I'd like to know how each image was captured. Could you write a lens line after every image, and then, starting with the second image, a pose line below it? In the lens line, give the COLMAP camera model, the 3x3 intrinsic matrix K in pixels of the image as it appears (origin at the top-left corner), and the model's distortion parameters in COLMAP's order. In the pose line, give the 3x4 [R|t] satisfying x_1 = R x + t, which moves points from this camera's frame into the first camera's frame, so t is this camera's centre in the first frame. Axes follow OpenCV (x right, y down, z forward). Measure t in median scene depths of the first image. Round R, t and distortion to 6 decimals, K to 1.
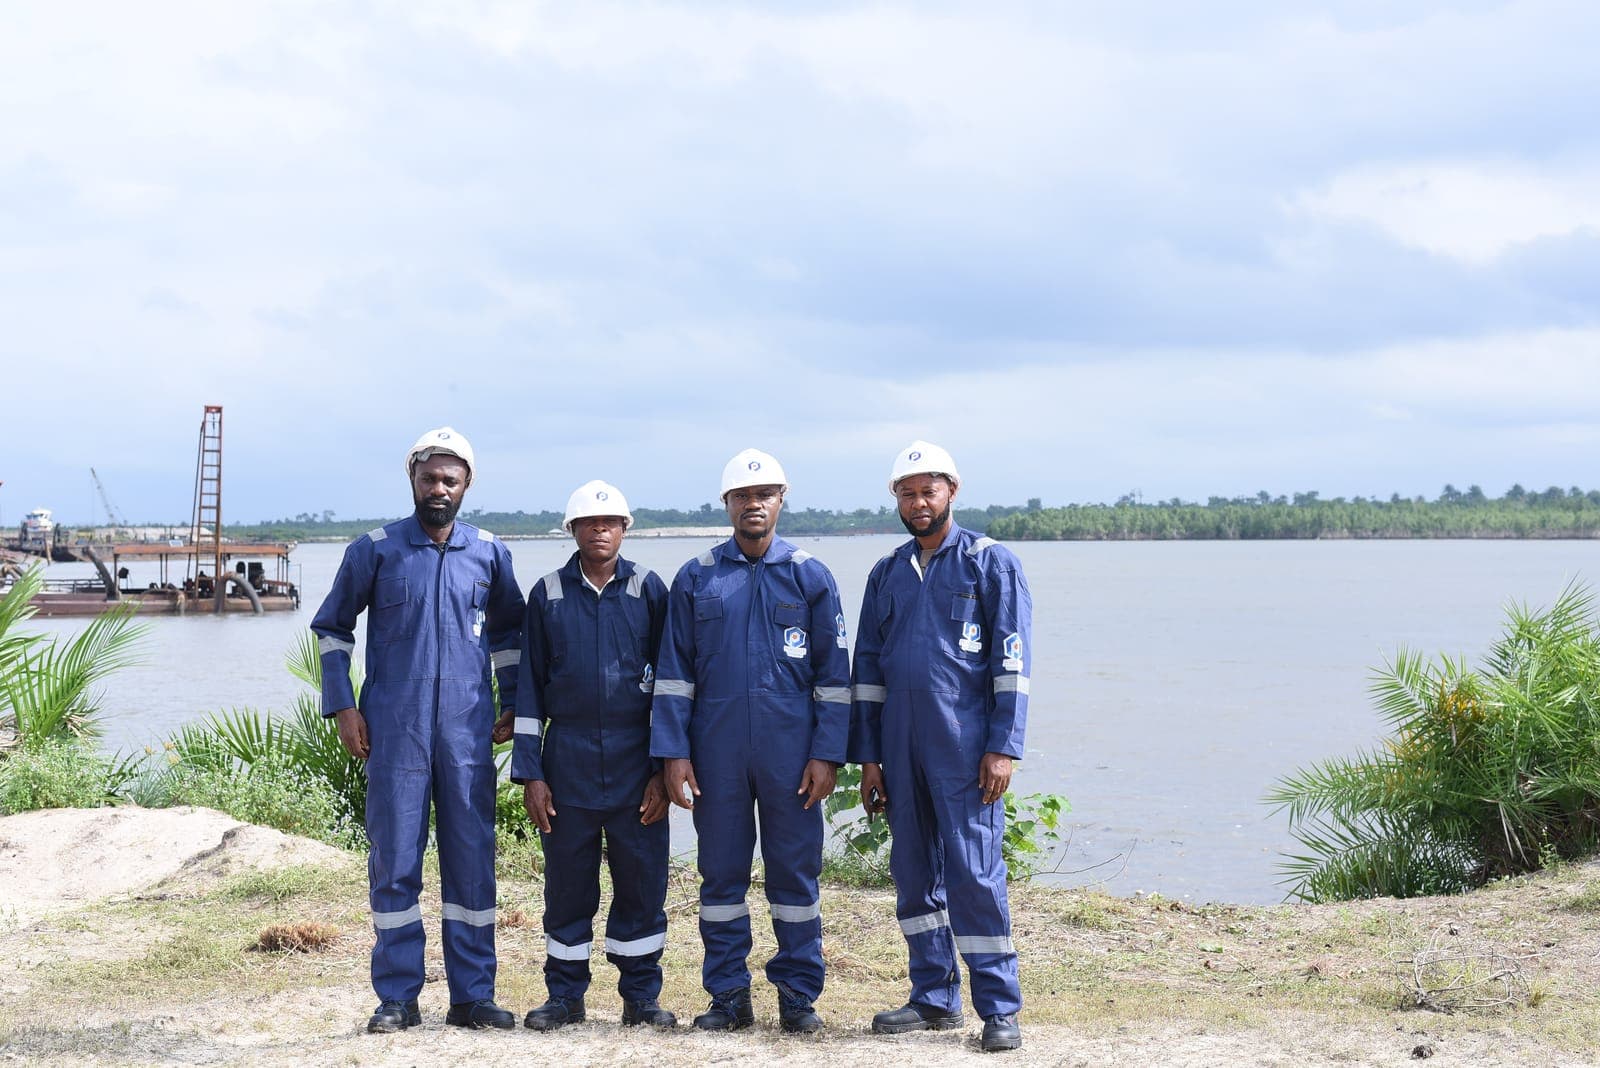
lens RADIAL K [[2300.6, 0, 780.9], [0, 2300.6, 623.6], [0, 0, 1]] dist [-0.106094, 0.000000]
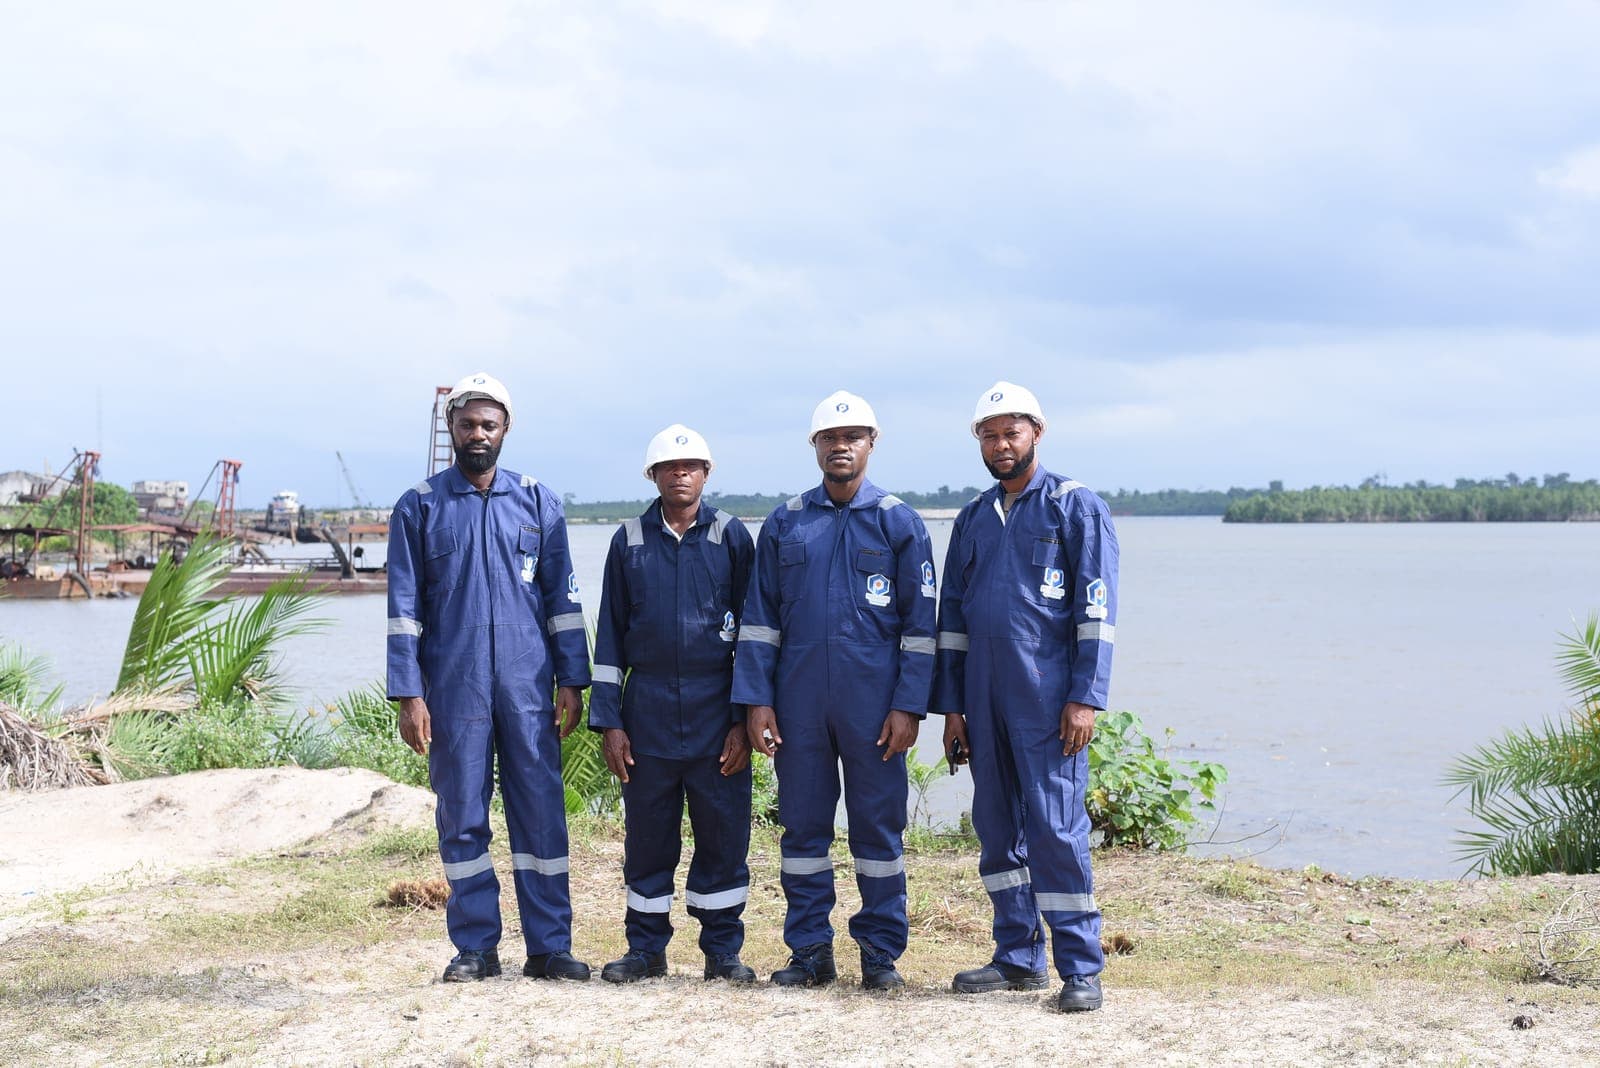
lens RADIAL K [[2300.6, 0, 767.8], [0, 2300.6, 622.6], [0, 0, 1]] dist [-0.106094, 0.000000]
pose [[0.994104, 0.004352, -0.108347, 0.062595], [-0.003575, 0.999966, 0.007373, 0.014370], [0.108376, -0.006942, 0.994086, 0.025940]]
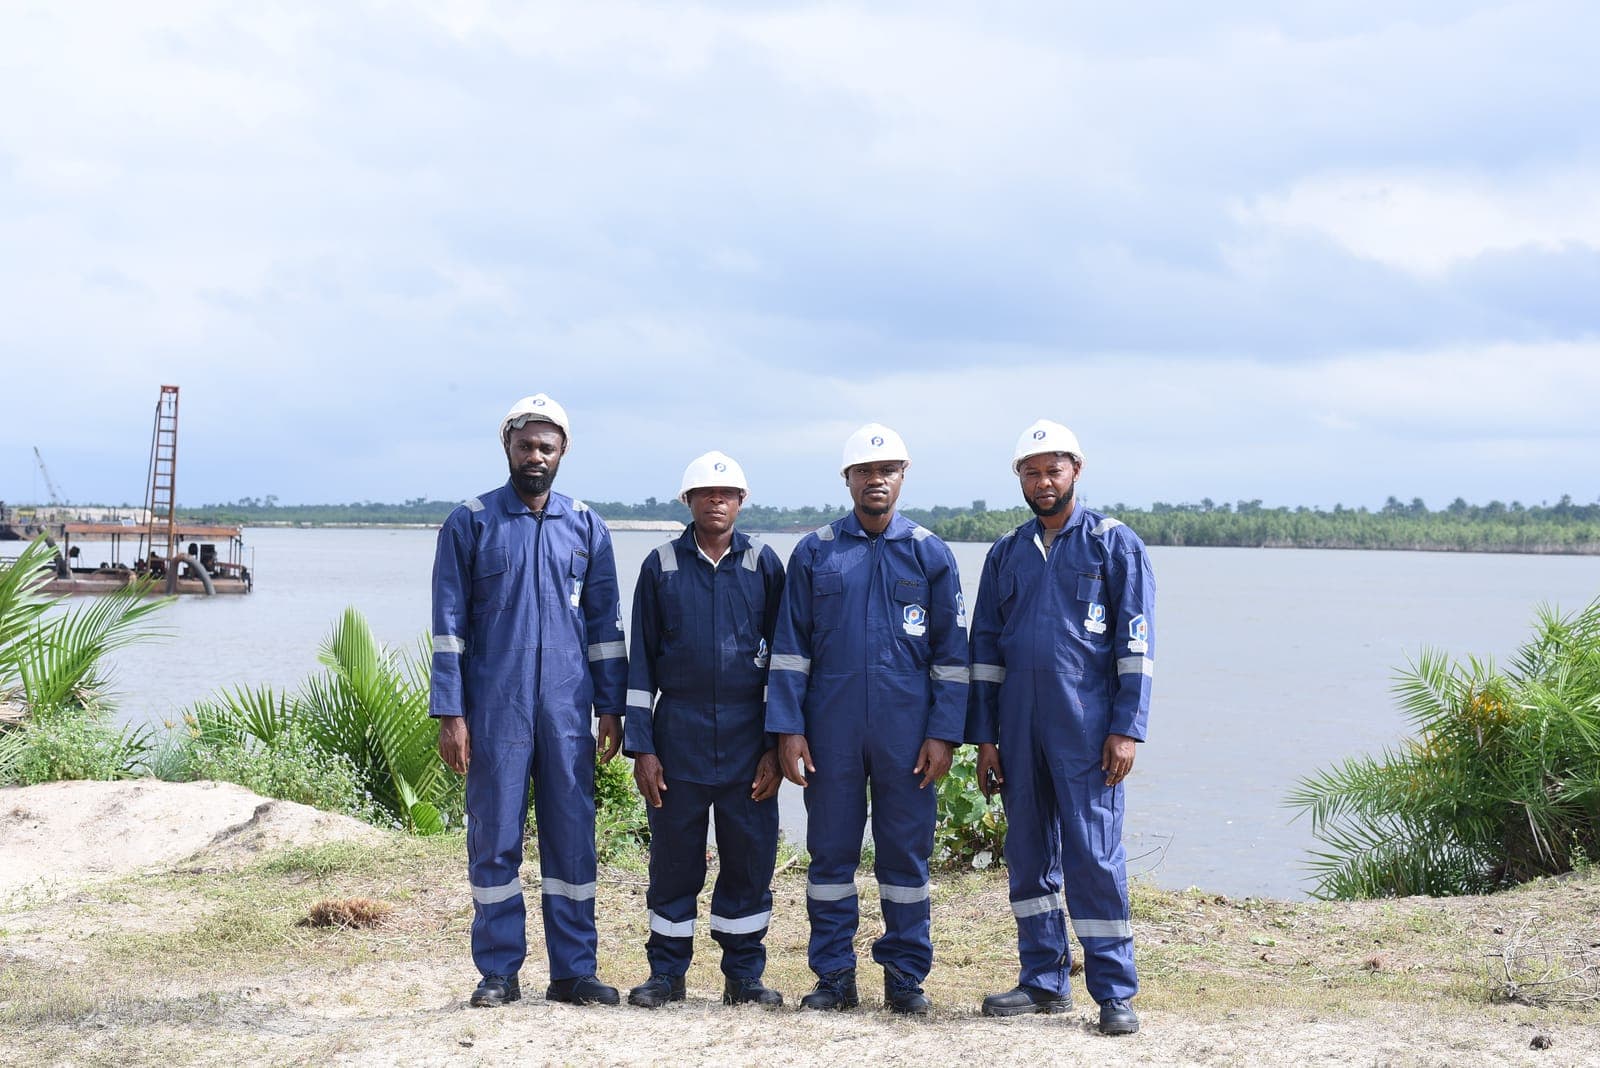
lens RADIAL K [[2300.6, 0, 782.9], [0, 2300.6, 633.0], [0, 0, 1]] dist [-0.106094, 0.000000]
pose [[0.999392, 0.023024, 0.026186, -0.071768], [-0.023172, 0.999717, 0.005372, 0.009253], [-0.026055, -0.005975, 0.999643, 0.011125]]
